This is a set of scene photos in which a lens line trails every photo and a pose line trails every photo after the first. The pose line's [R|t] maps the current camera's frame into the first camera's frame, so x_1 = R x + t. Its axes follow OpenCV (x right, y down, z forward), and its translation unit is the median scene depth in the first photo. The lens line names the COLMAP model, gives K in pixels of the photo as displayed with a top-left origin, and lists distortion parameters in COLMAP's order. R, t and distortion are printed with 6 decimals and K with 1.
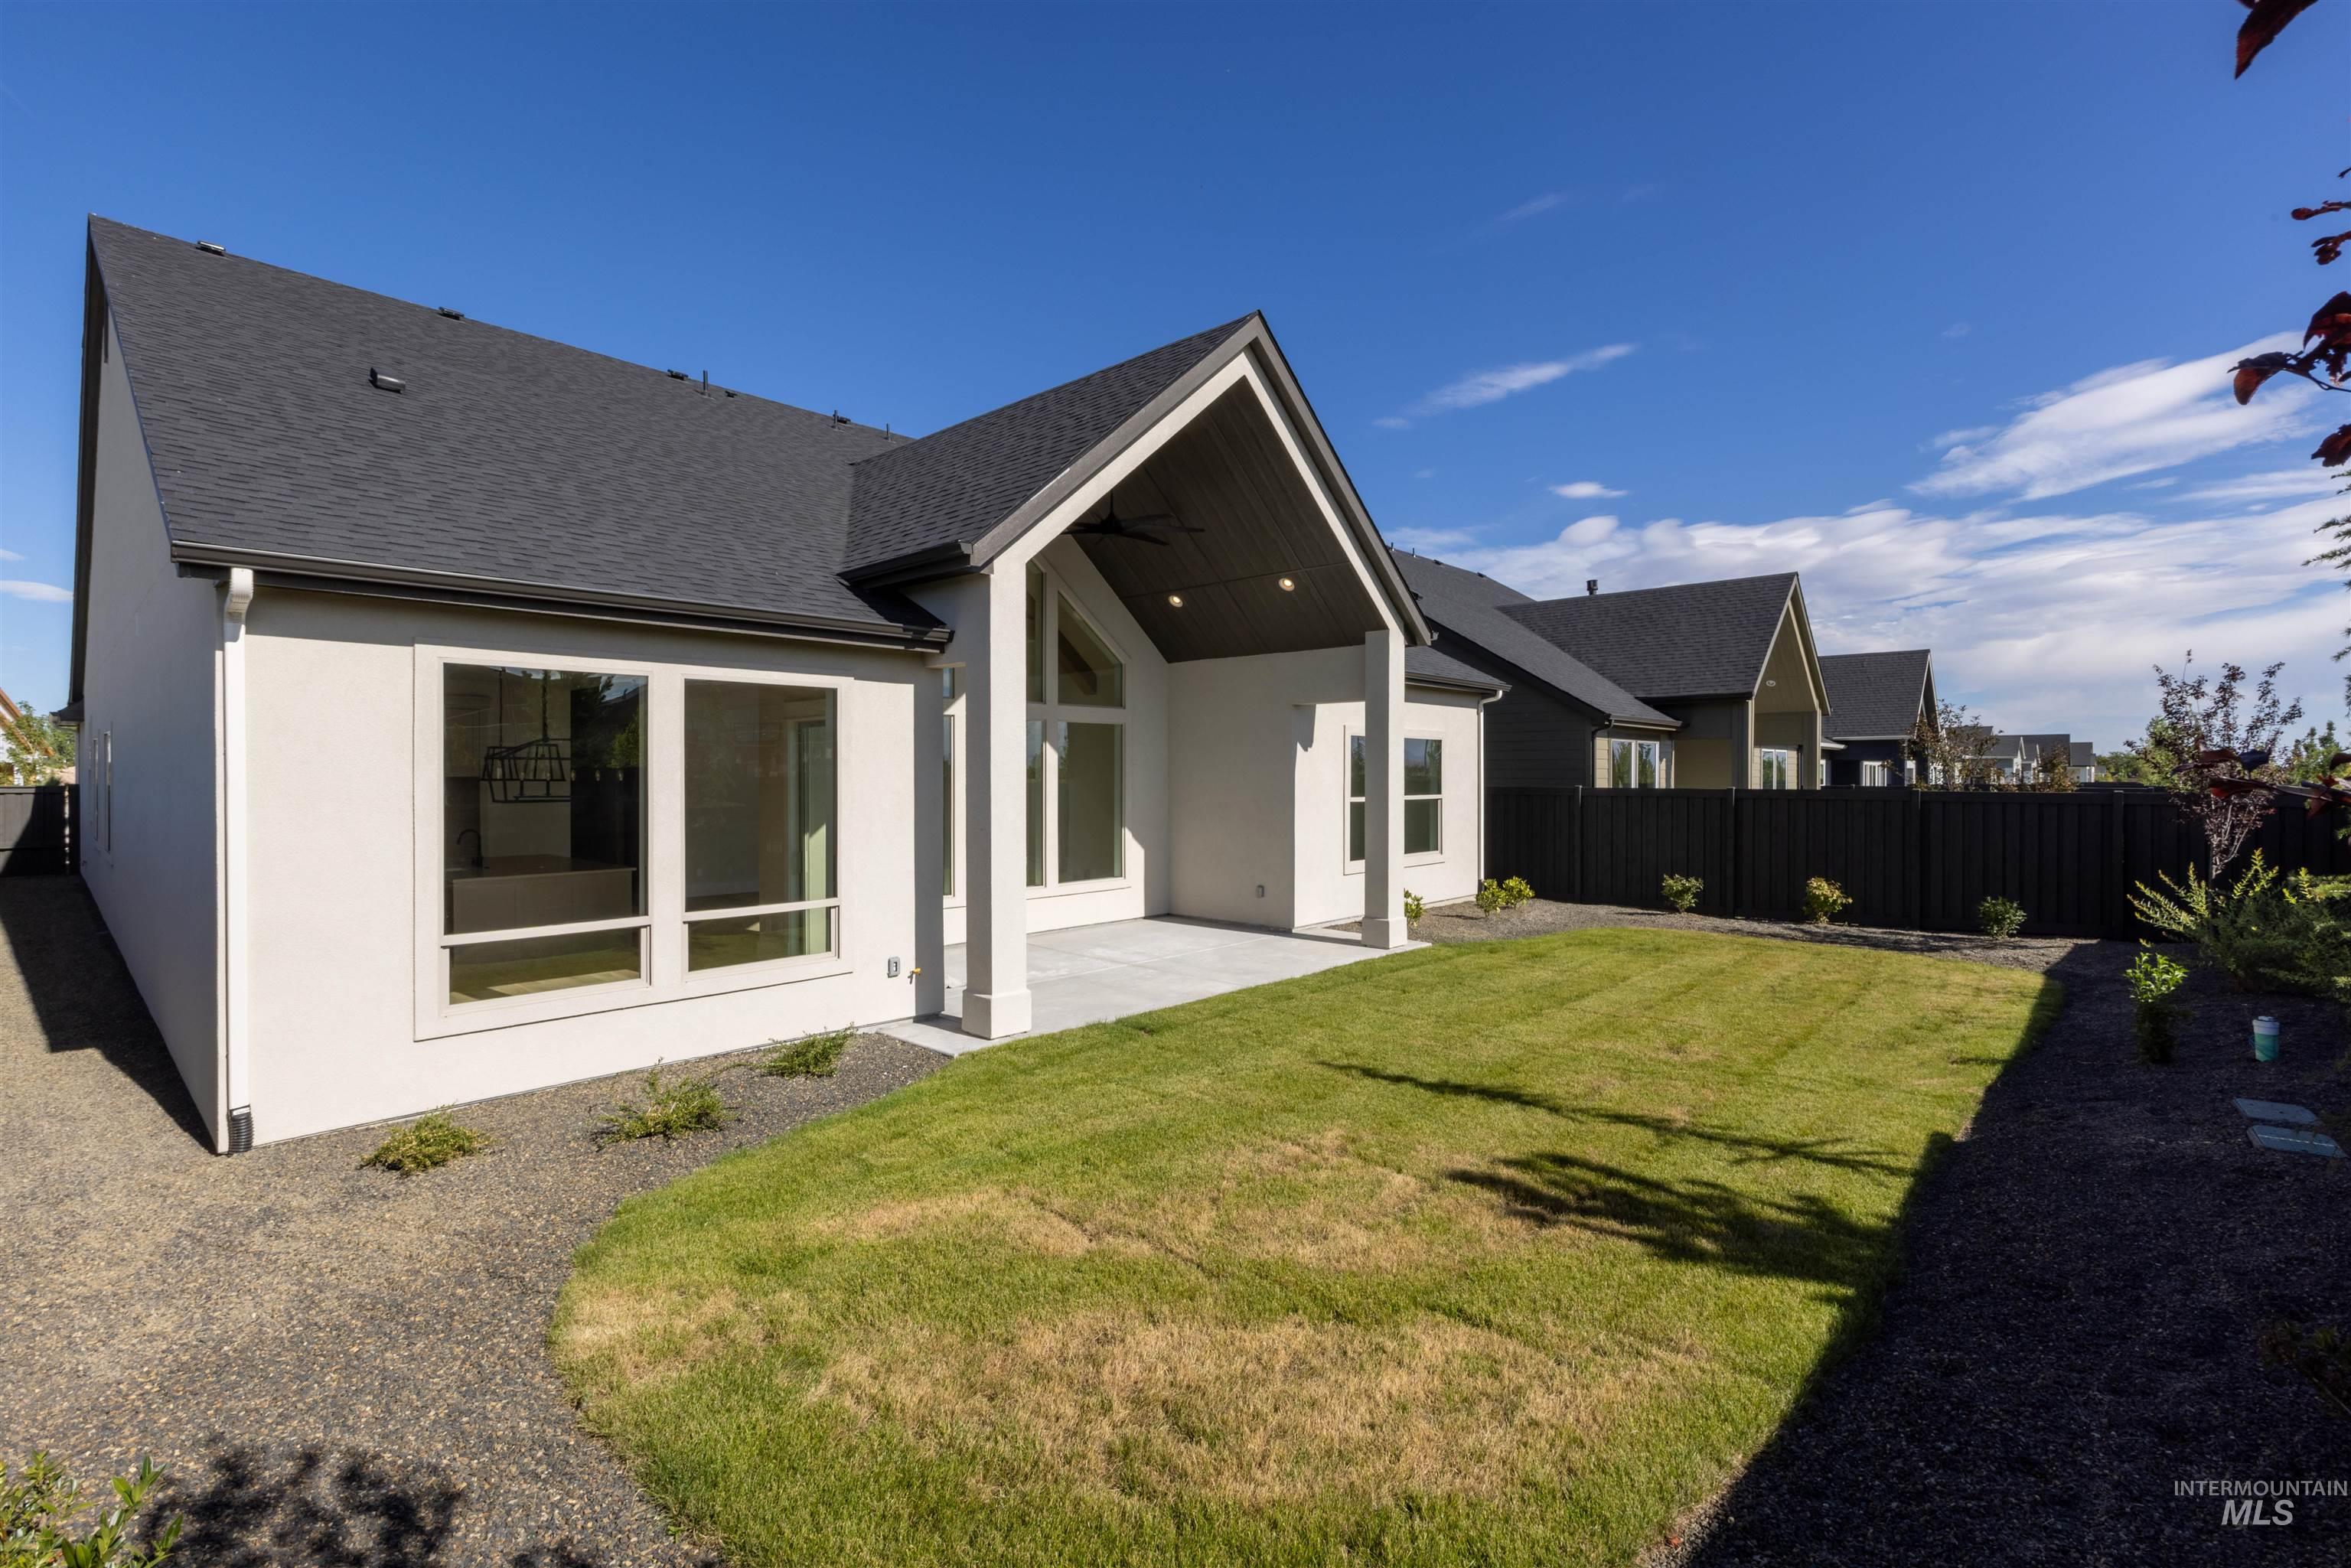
lens RADIAL K [[1062.0, 0, 1182.1], [0, 1062.0, 782.3], [0, 0, 1]] dist [0.007260, -0.000097]
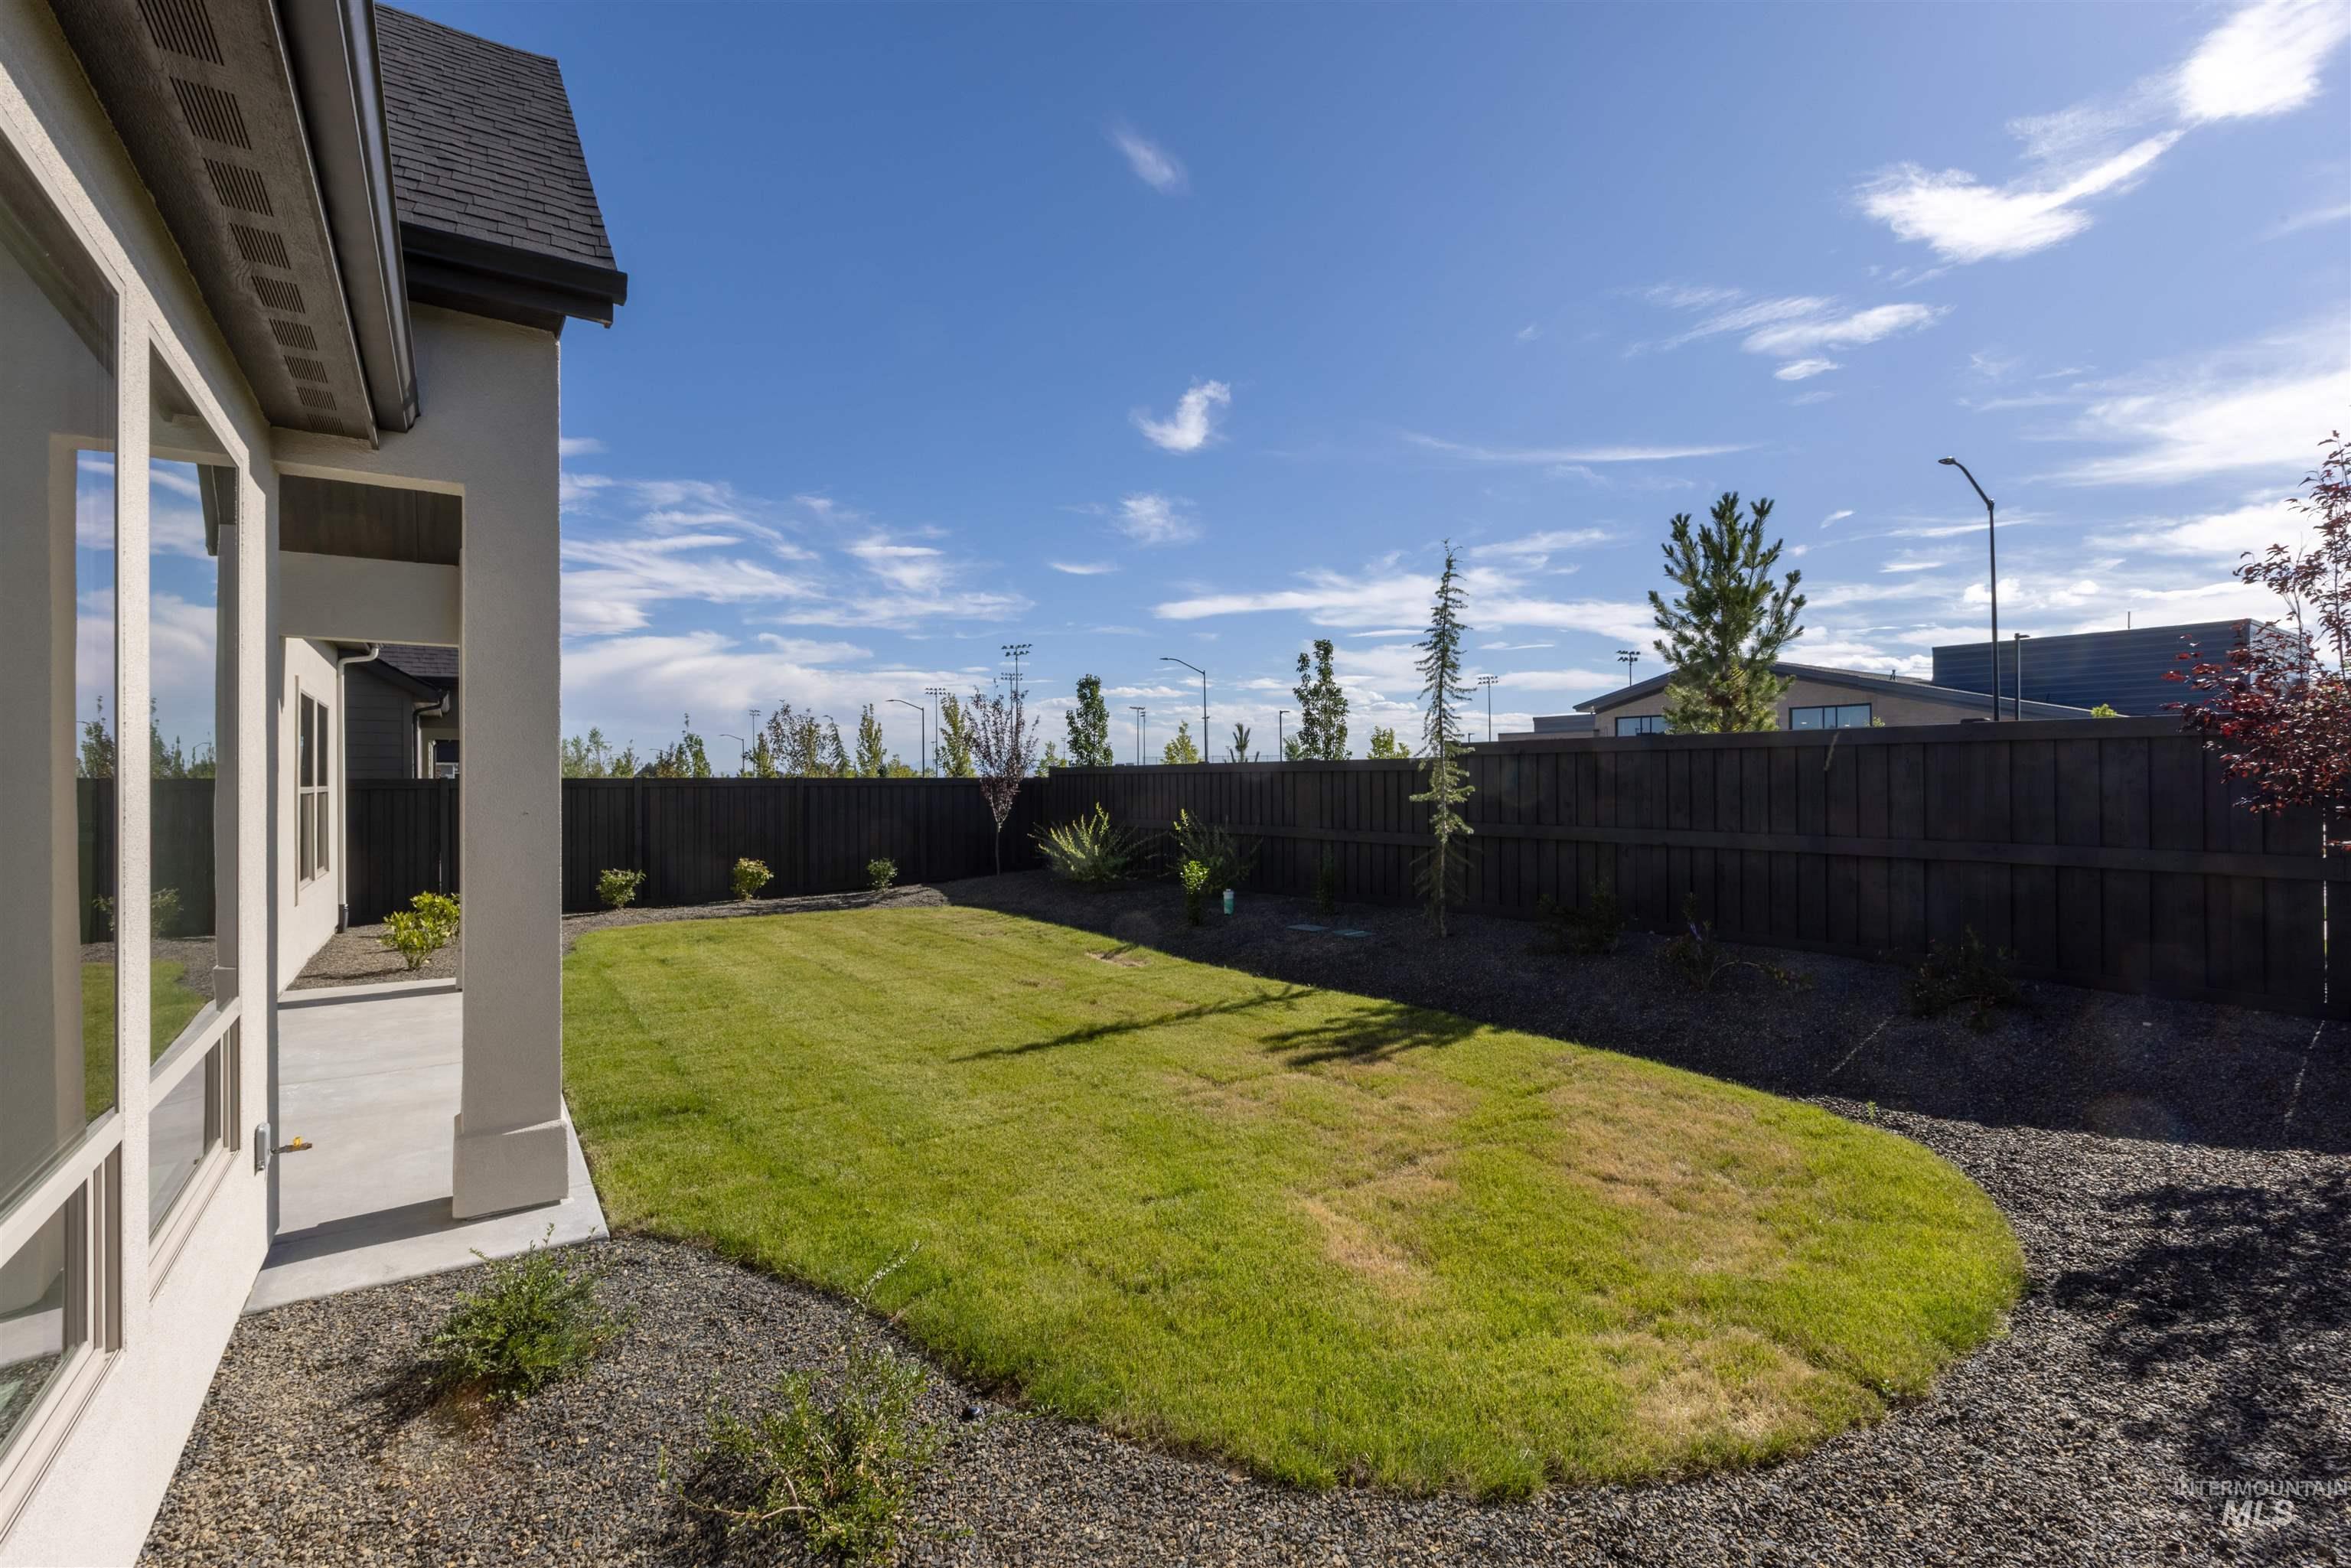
lens RADIAL K [[1062.0, 0, 1182.1], [0, 1062.0, 782.3], [0, 0, 1]] dist [0.007260, -0.000097]
pose [[0.223080, -0.002009, 0.974798, -0.705359], [0.012614, 0.999920, -0.000826, 0.035481], [-0.974719, 0.012480, 0.223087, 0.625200]]
